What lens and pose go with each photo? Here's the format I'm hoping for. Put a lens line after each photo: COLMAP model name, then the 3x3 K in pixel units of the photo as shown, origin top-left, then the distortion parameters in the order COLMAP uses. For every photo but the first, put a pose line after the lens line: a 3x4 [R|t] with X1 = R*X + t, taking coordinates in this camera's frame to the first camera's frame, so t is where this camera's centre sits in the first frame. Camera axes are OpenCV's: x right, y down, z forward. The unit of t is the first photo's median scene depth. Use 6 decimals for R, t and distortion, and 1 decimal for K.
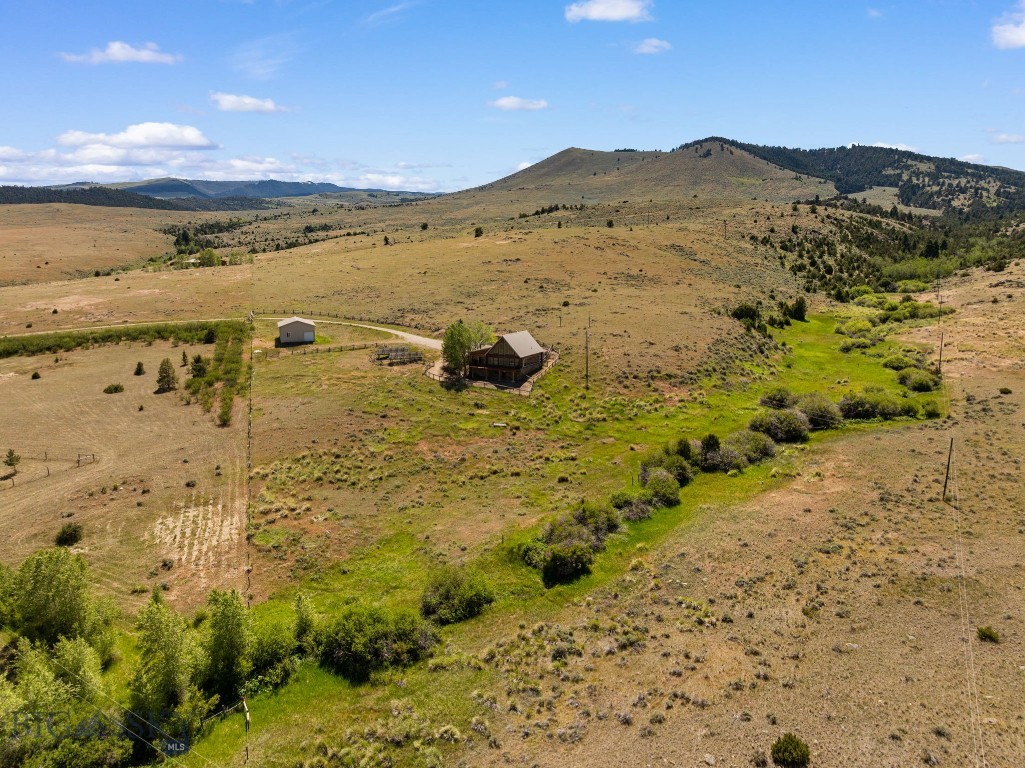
lens RADIAL K [[717.4, 0, 518.3], [0, 717.4, 381.8], [0, 0, 1]] dist [-0.040641, 0.000938]
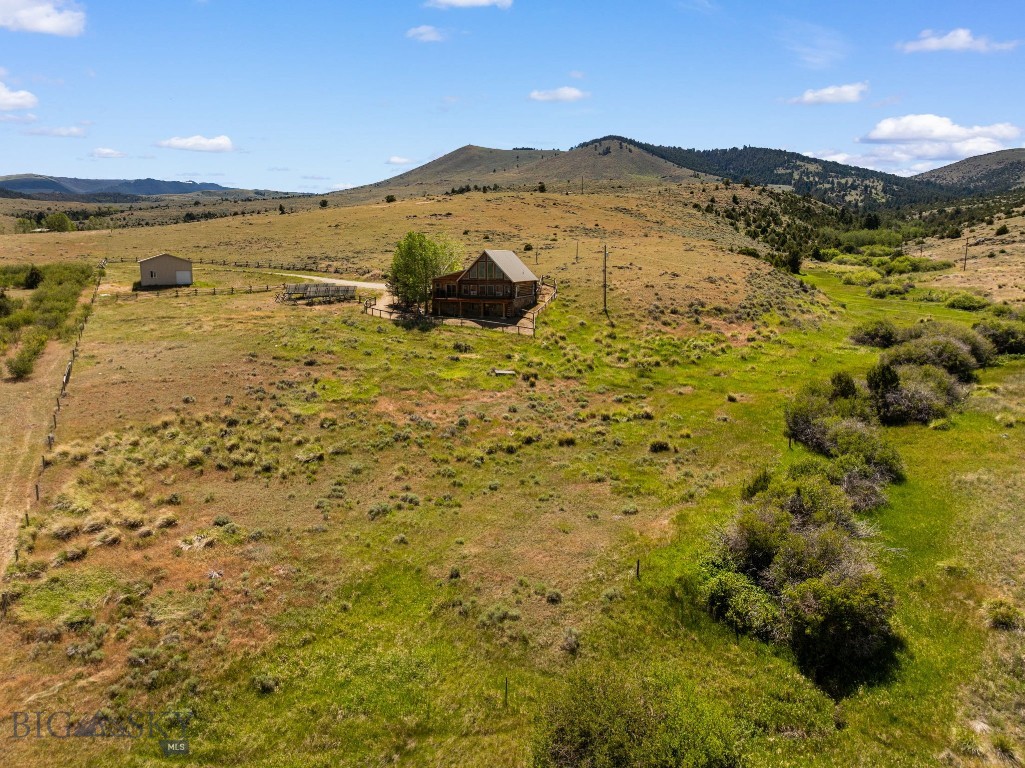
lens RADIAL K [[717.4, 0, 518.3], [0, 717.4, 381.8], [0, 0, 1]] dist [-0.040641, 0.000938]
pose [[0.989621, -0.022585, 0.141915, -0.089645], [0.023455, 0.999715, -0.004458, 0.062636], [-0.141774, 0.007741, 0.989869, 0.341057]]
